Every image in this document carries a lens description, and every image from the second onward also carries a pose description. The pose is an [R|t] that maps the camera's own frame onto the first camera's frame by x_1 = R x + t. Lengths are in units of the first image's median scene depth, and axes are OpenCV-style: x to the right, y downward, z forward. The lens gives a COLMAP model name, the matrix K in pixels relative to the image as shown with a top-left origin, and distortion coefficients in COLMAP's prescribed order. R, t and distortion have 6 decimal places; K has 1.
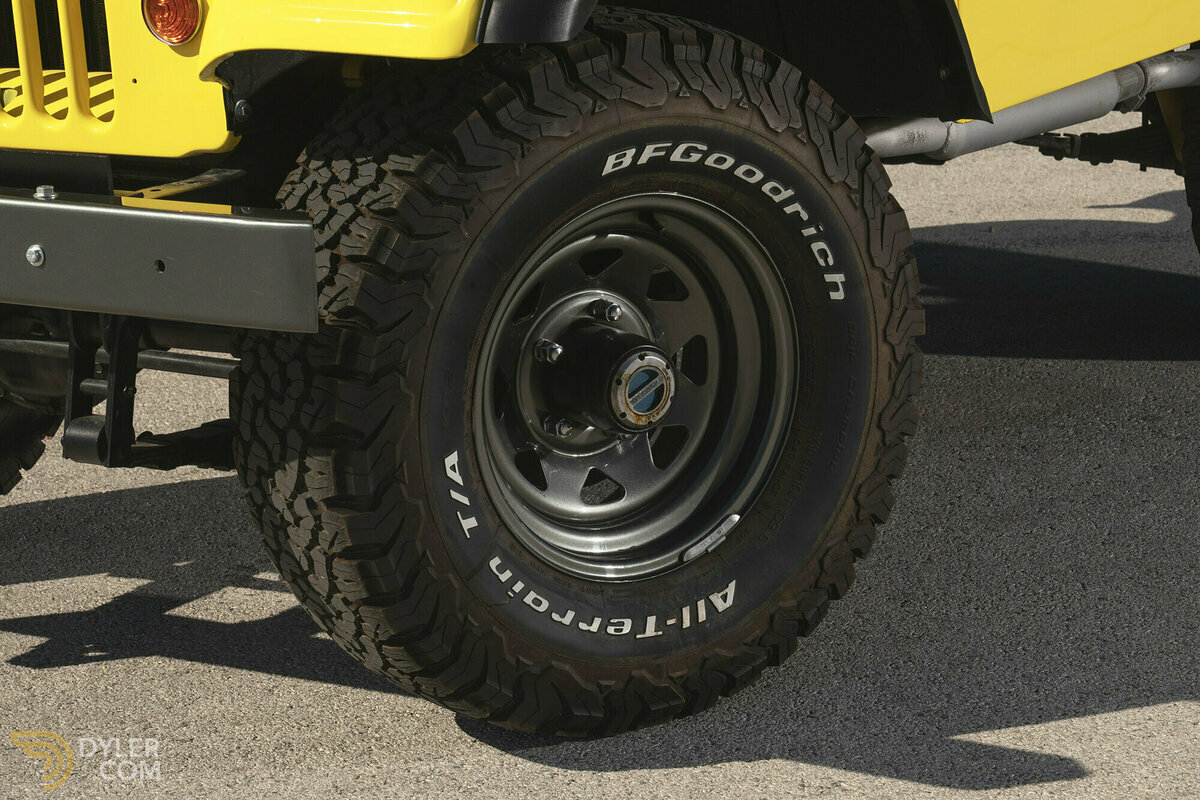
lens RADIAL K [[3460.4, 0, 598.2], [0, 3460.4, 397.7], [0, 0, 1]] dist [0.277886, 0.000000]
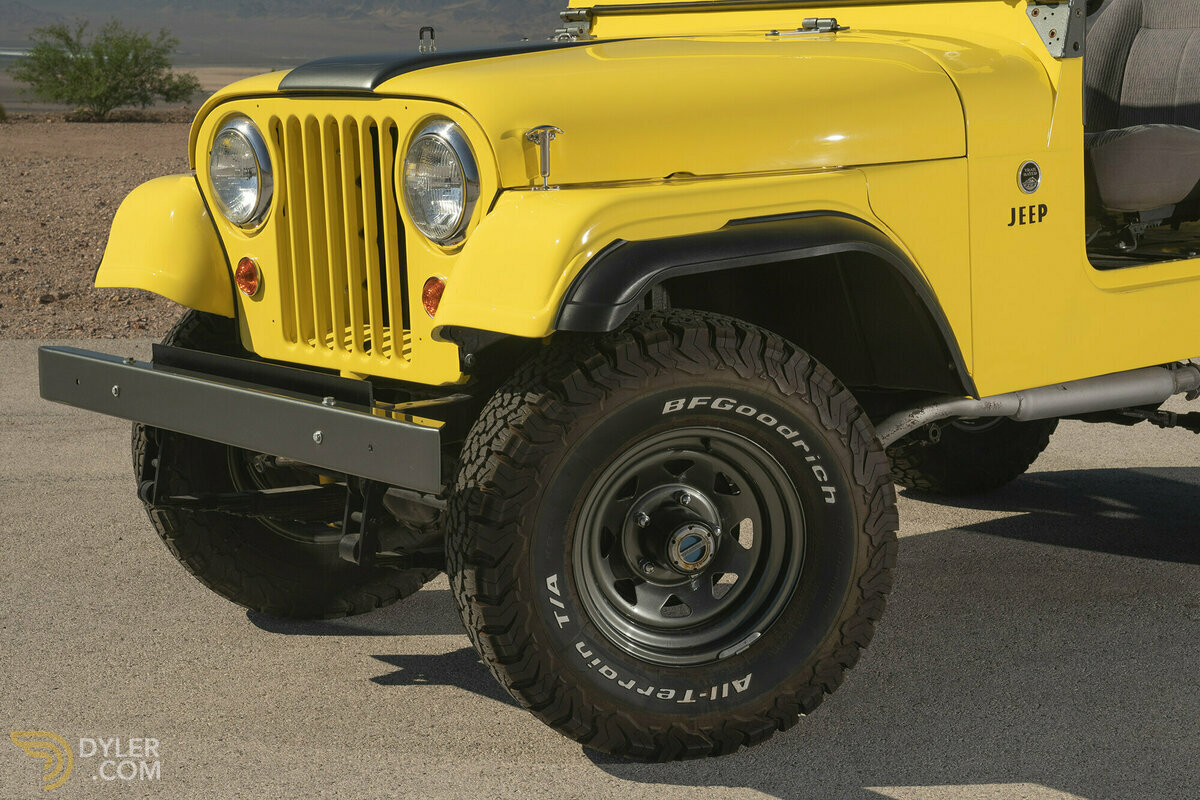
lens RADIAL K [[2360.7, 0, 601.2], [0, 2360.7, 399.9], [0, 0, 1]] dist [0.134575, 0.000000]
pose [[0.953888, 0.070688, -0.291722, 0.289445], [-0.088285, 0.994958, -0.047589, -0.014911], [0.286887, 0.071149, 0.955319, -0.067751]]
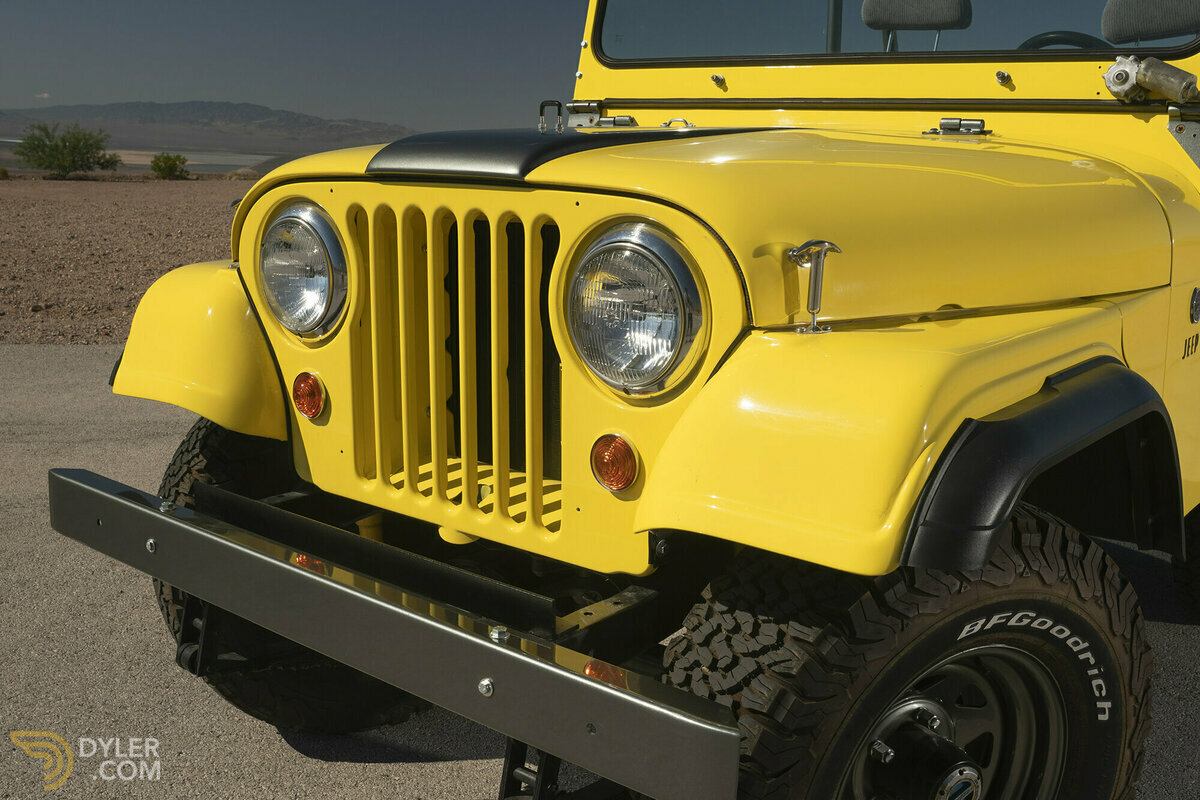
lens RADIAL K [[1251.4, 0, 594.6], [0, 1251.4, 401.6], [0, 0, 1]] dist [-0.096915, 0.000000]
pose [[0.991777, 0.090796, -0.090192, -0.089847], [-0.092581, 0.995580, -0.015802, -0.124586], [0.088358, 0.024022, 0.995799, 0.546439]]
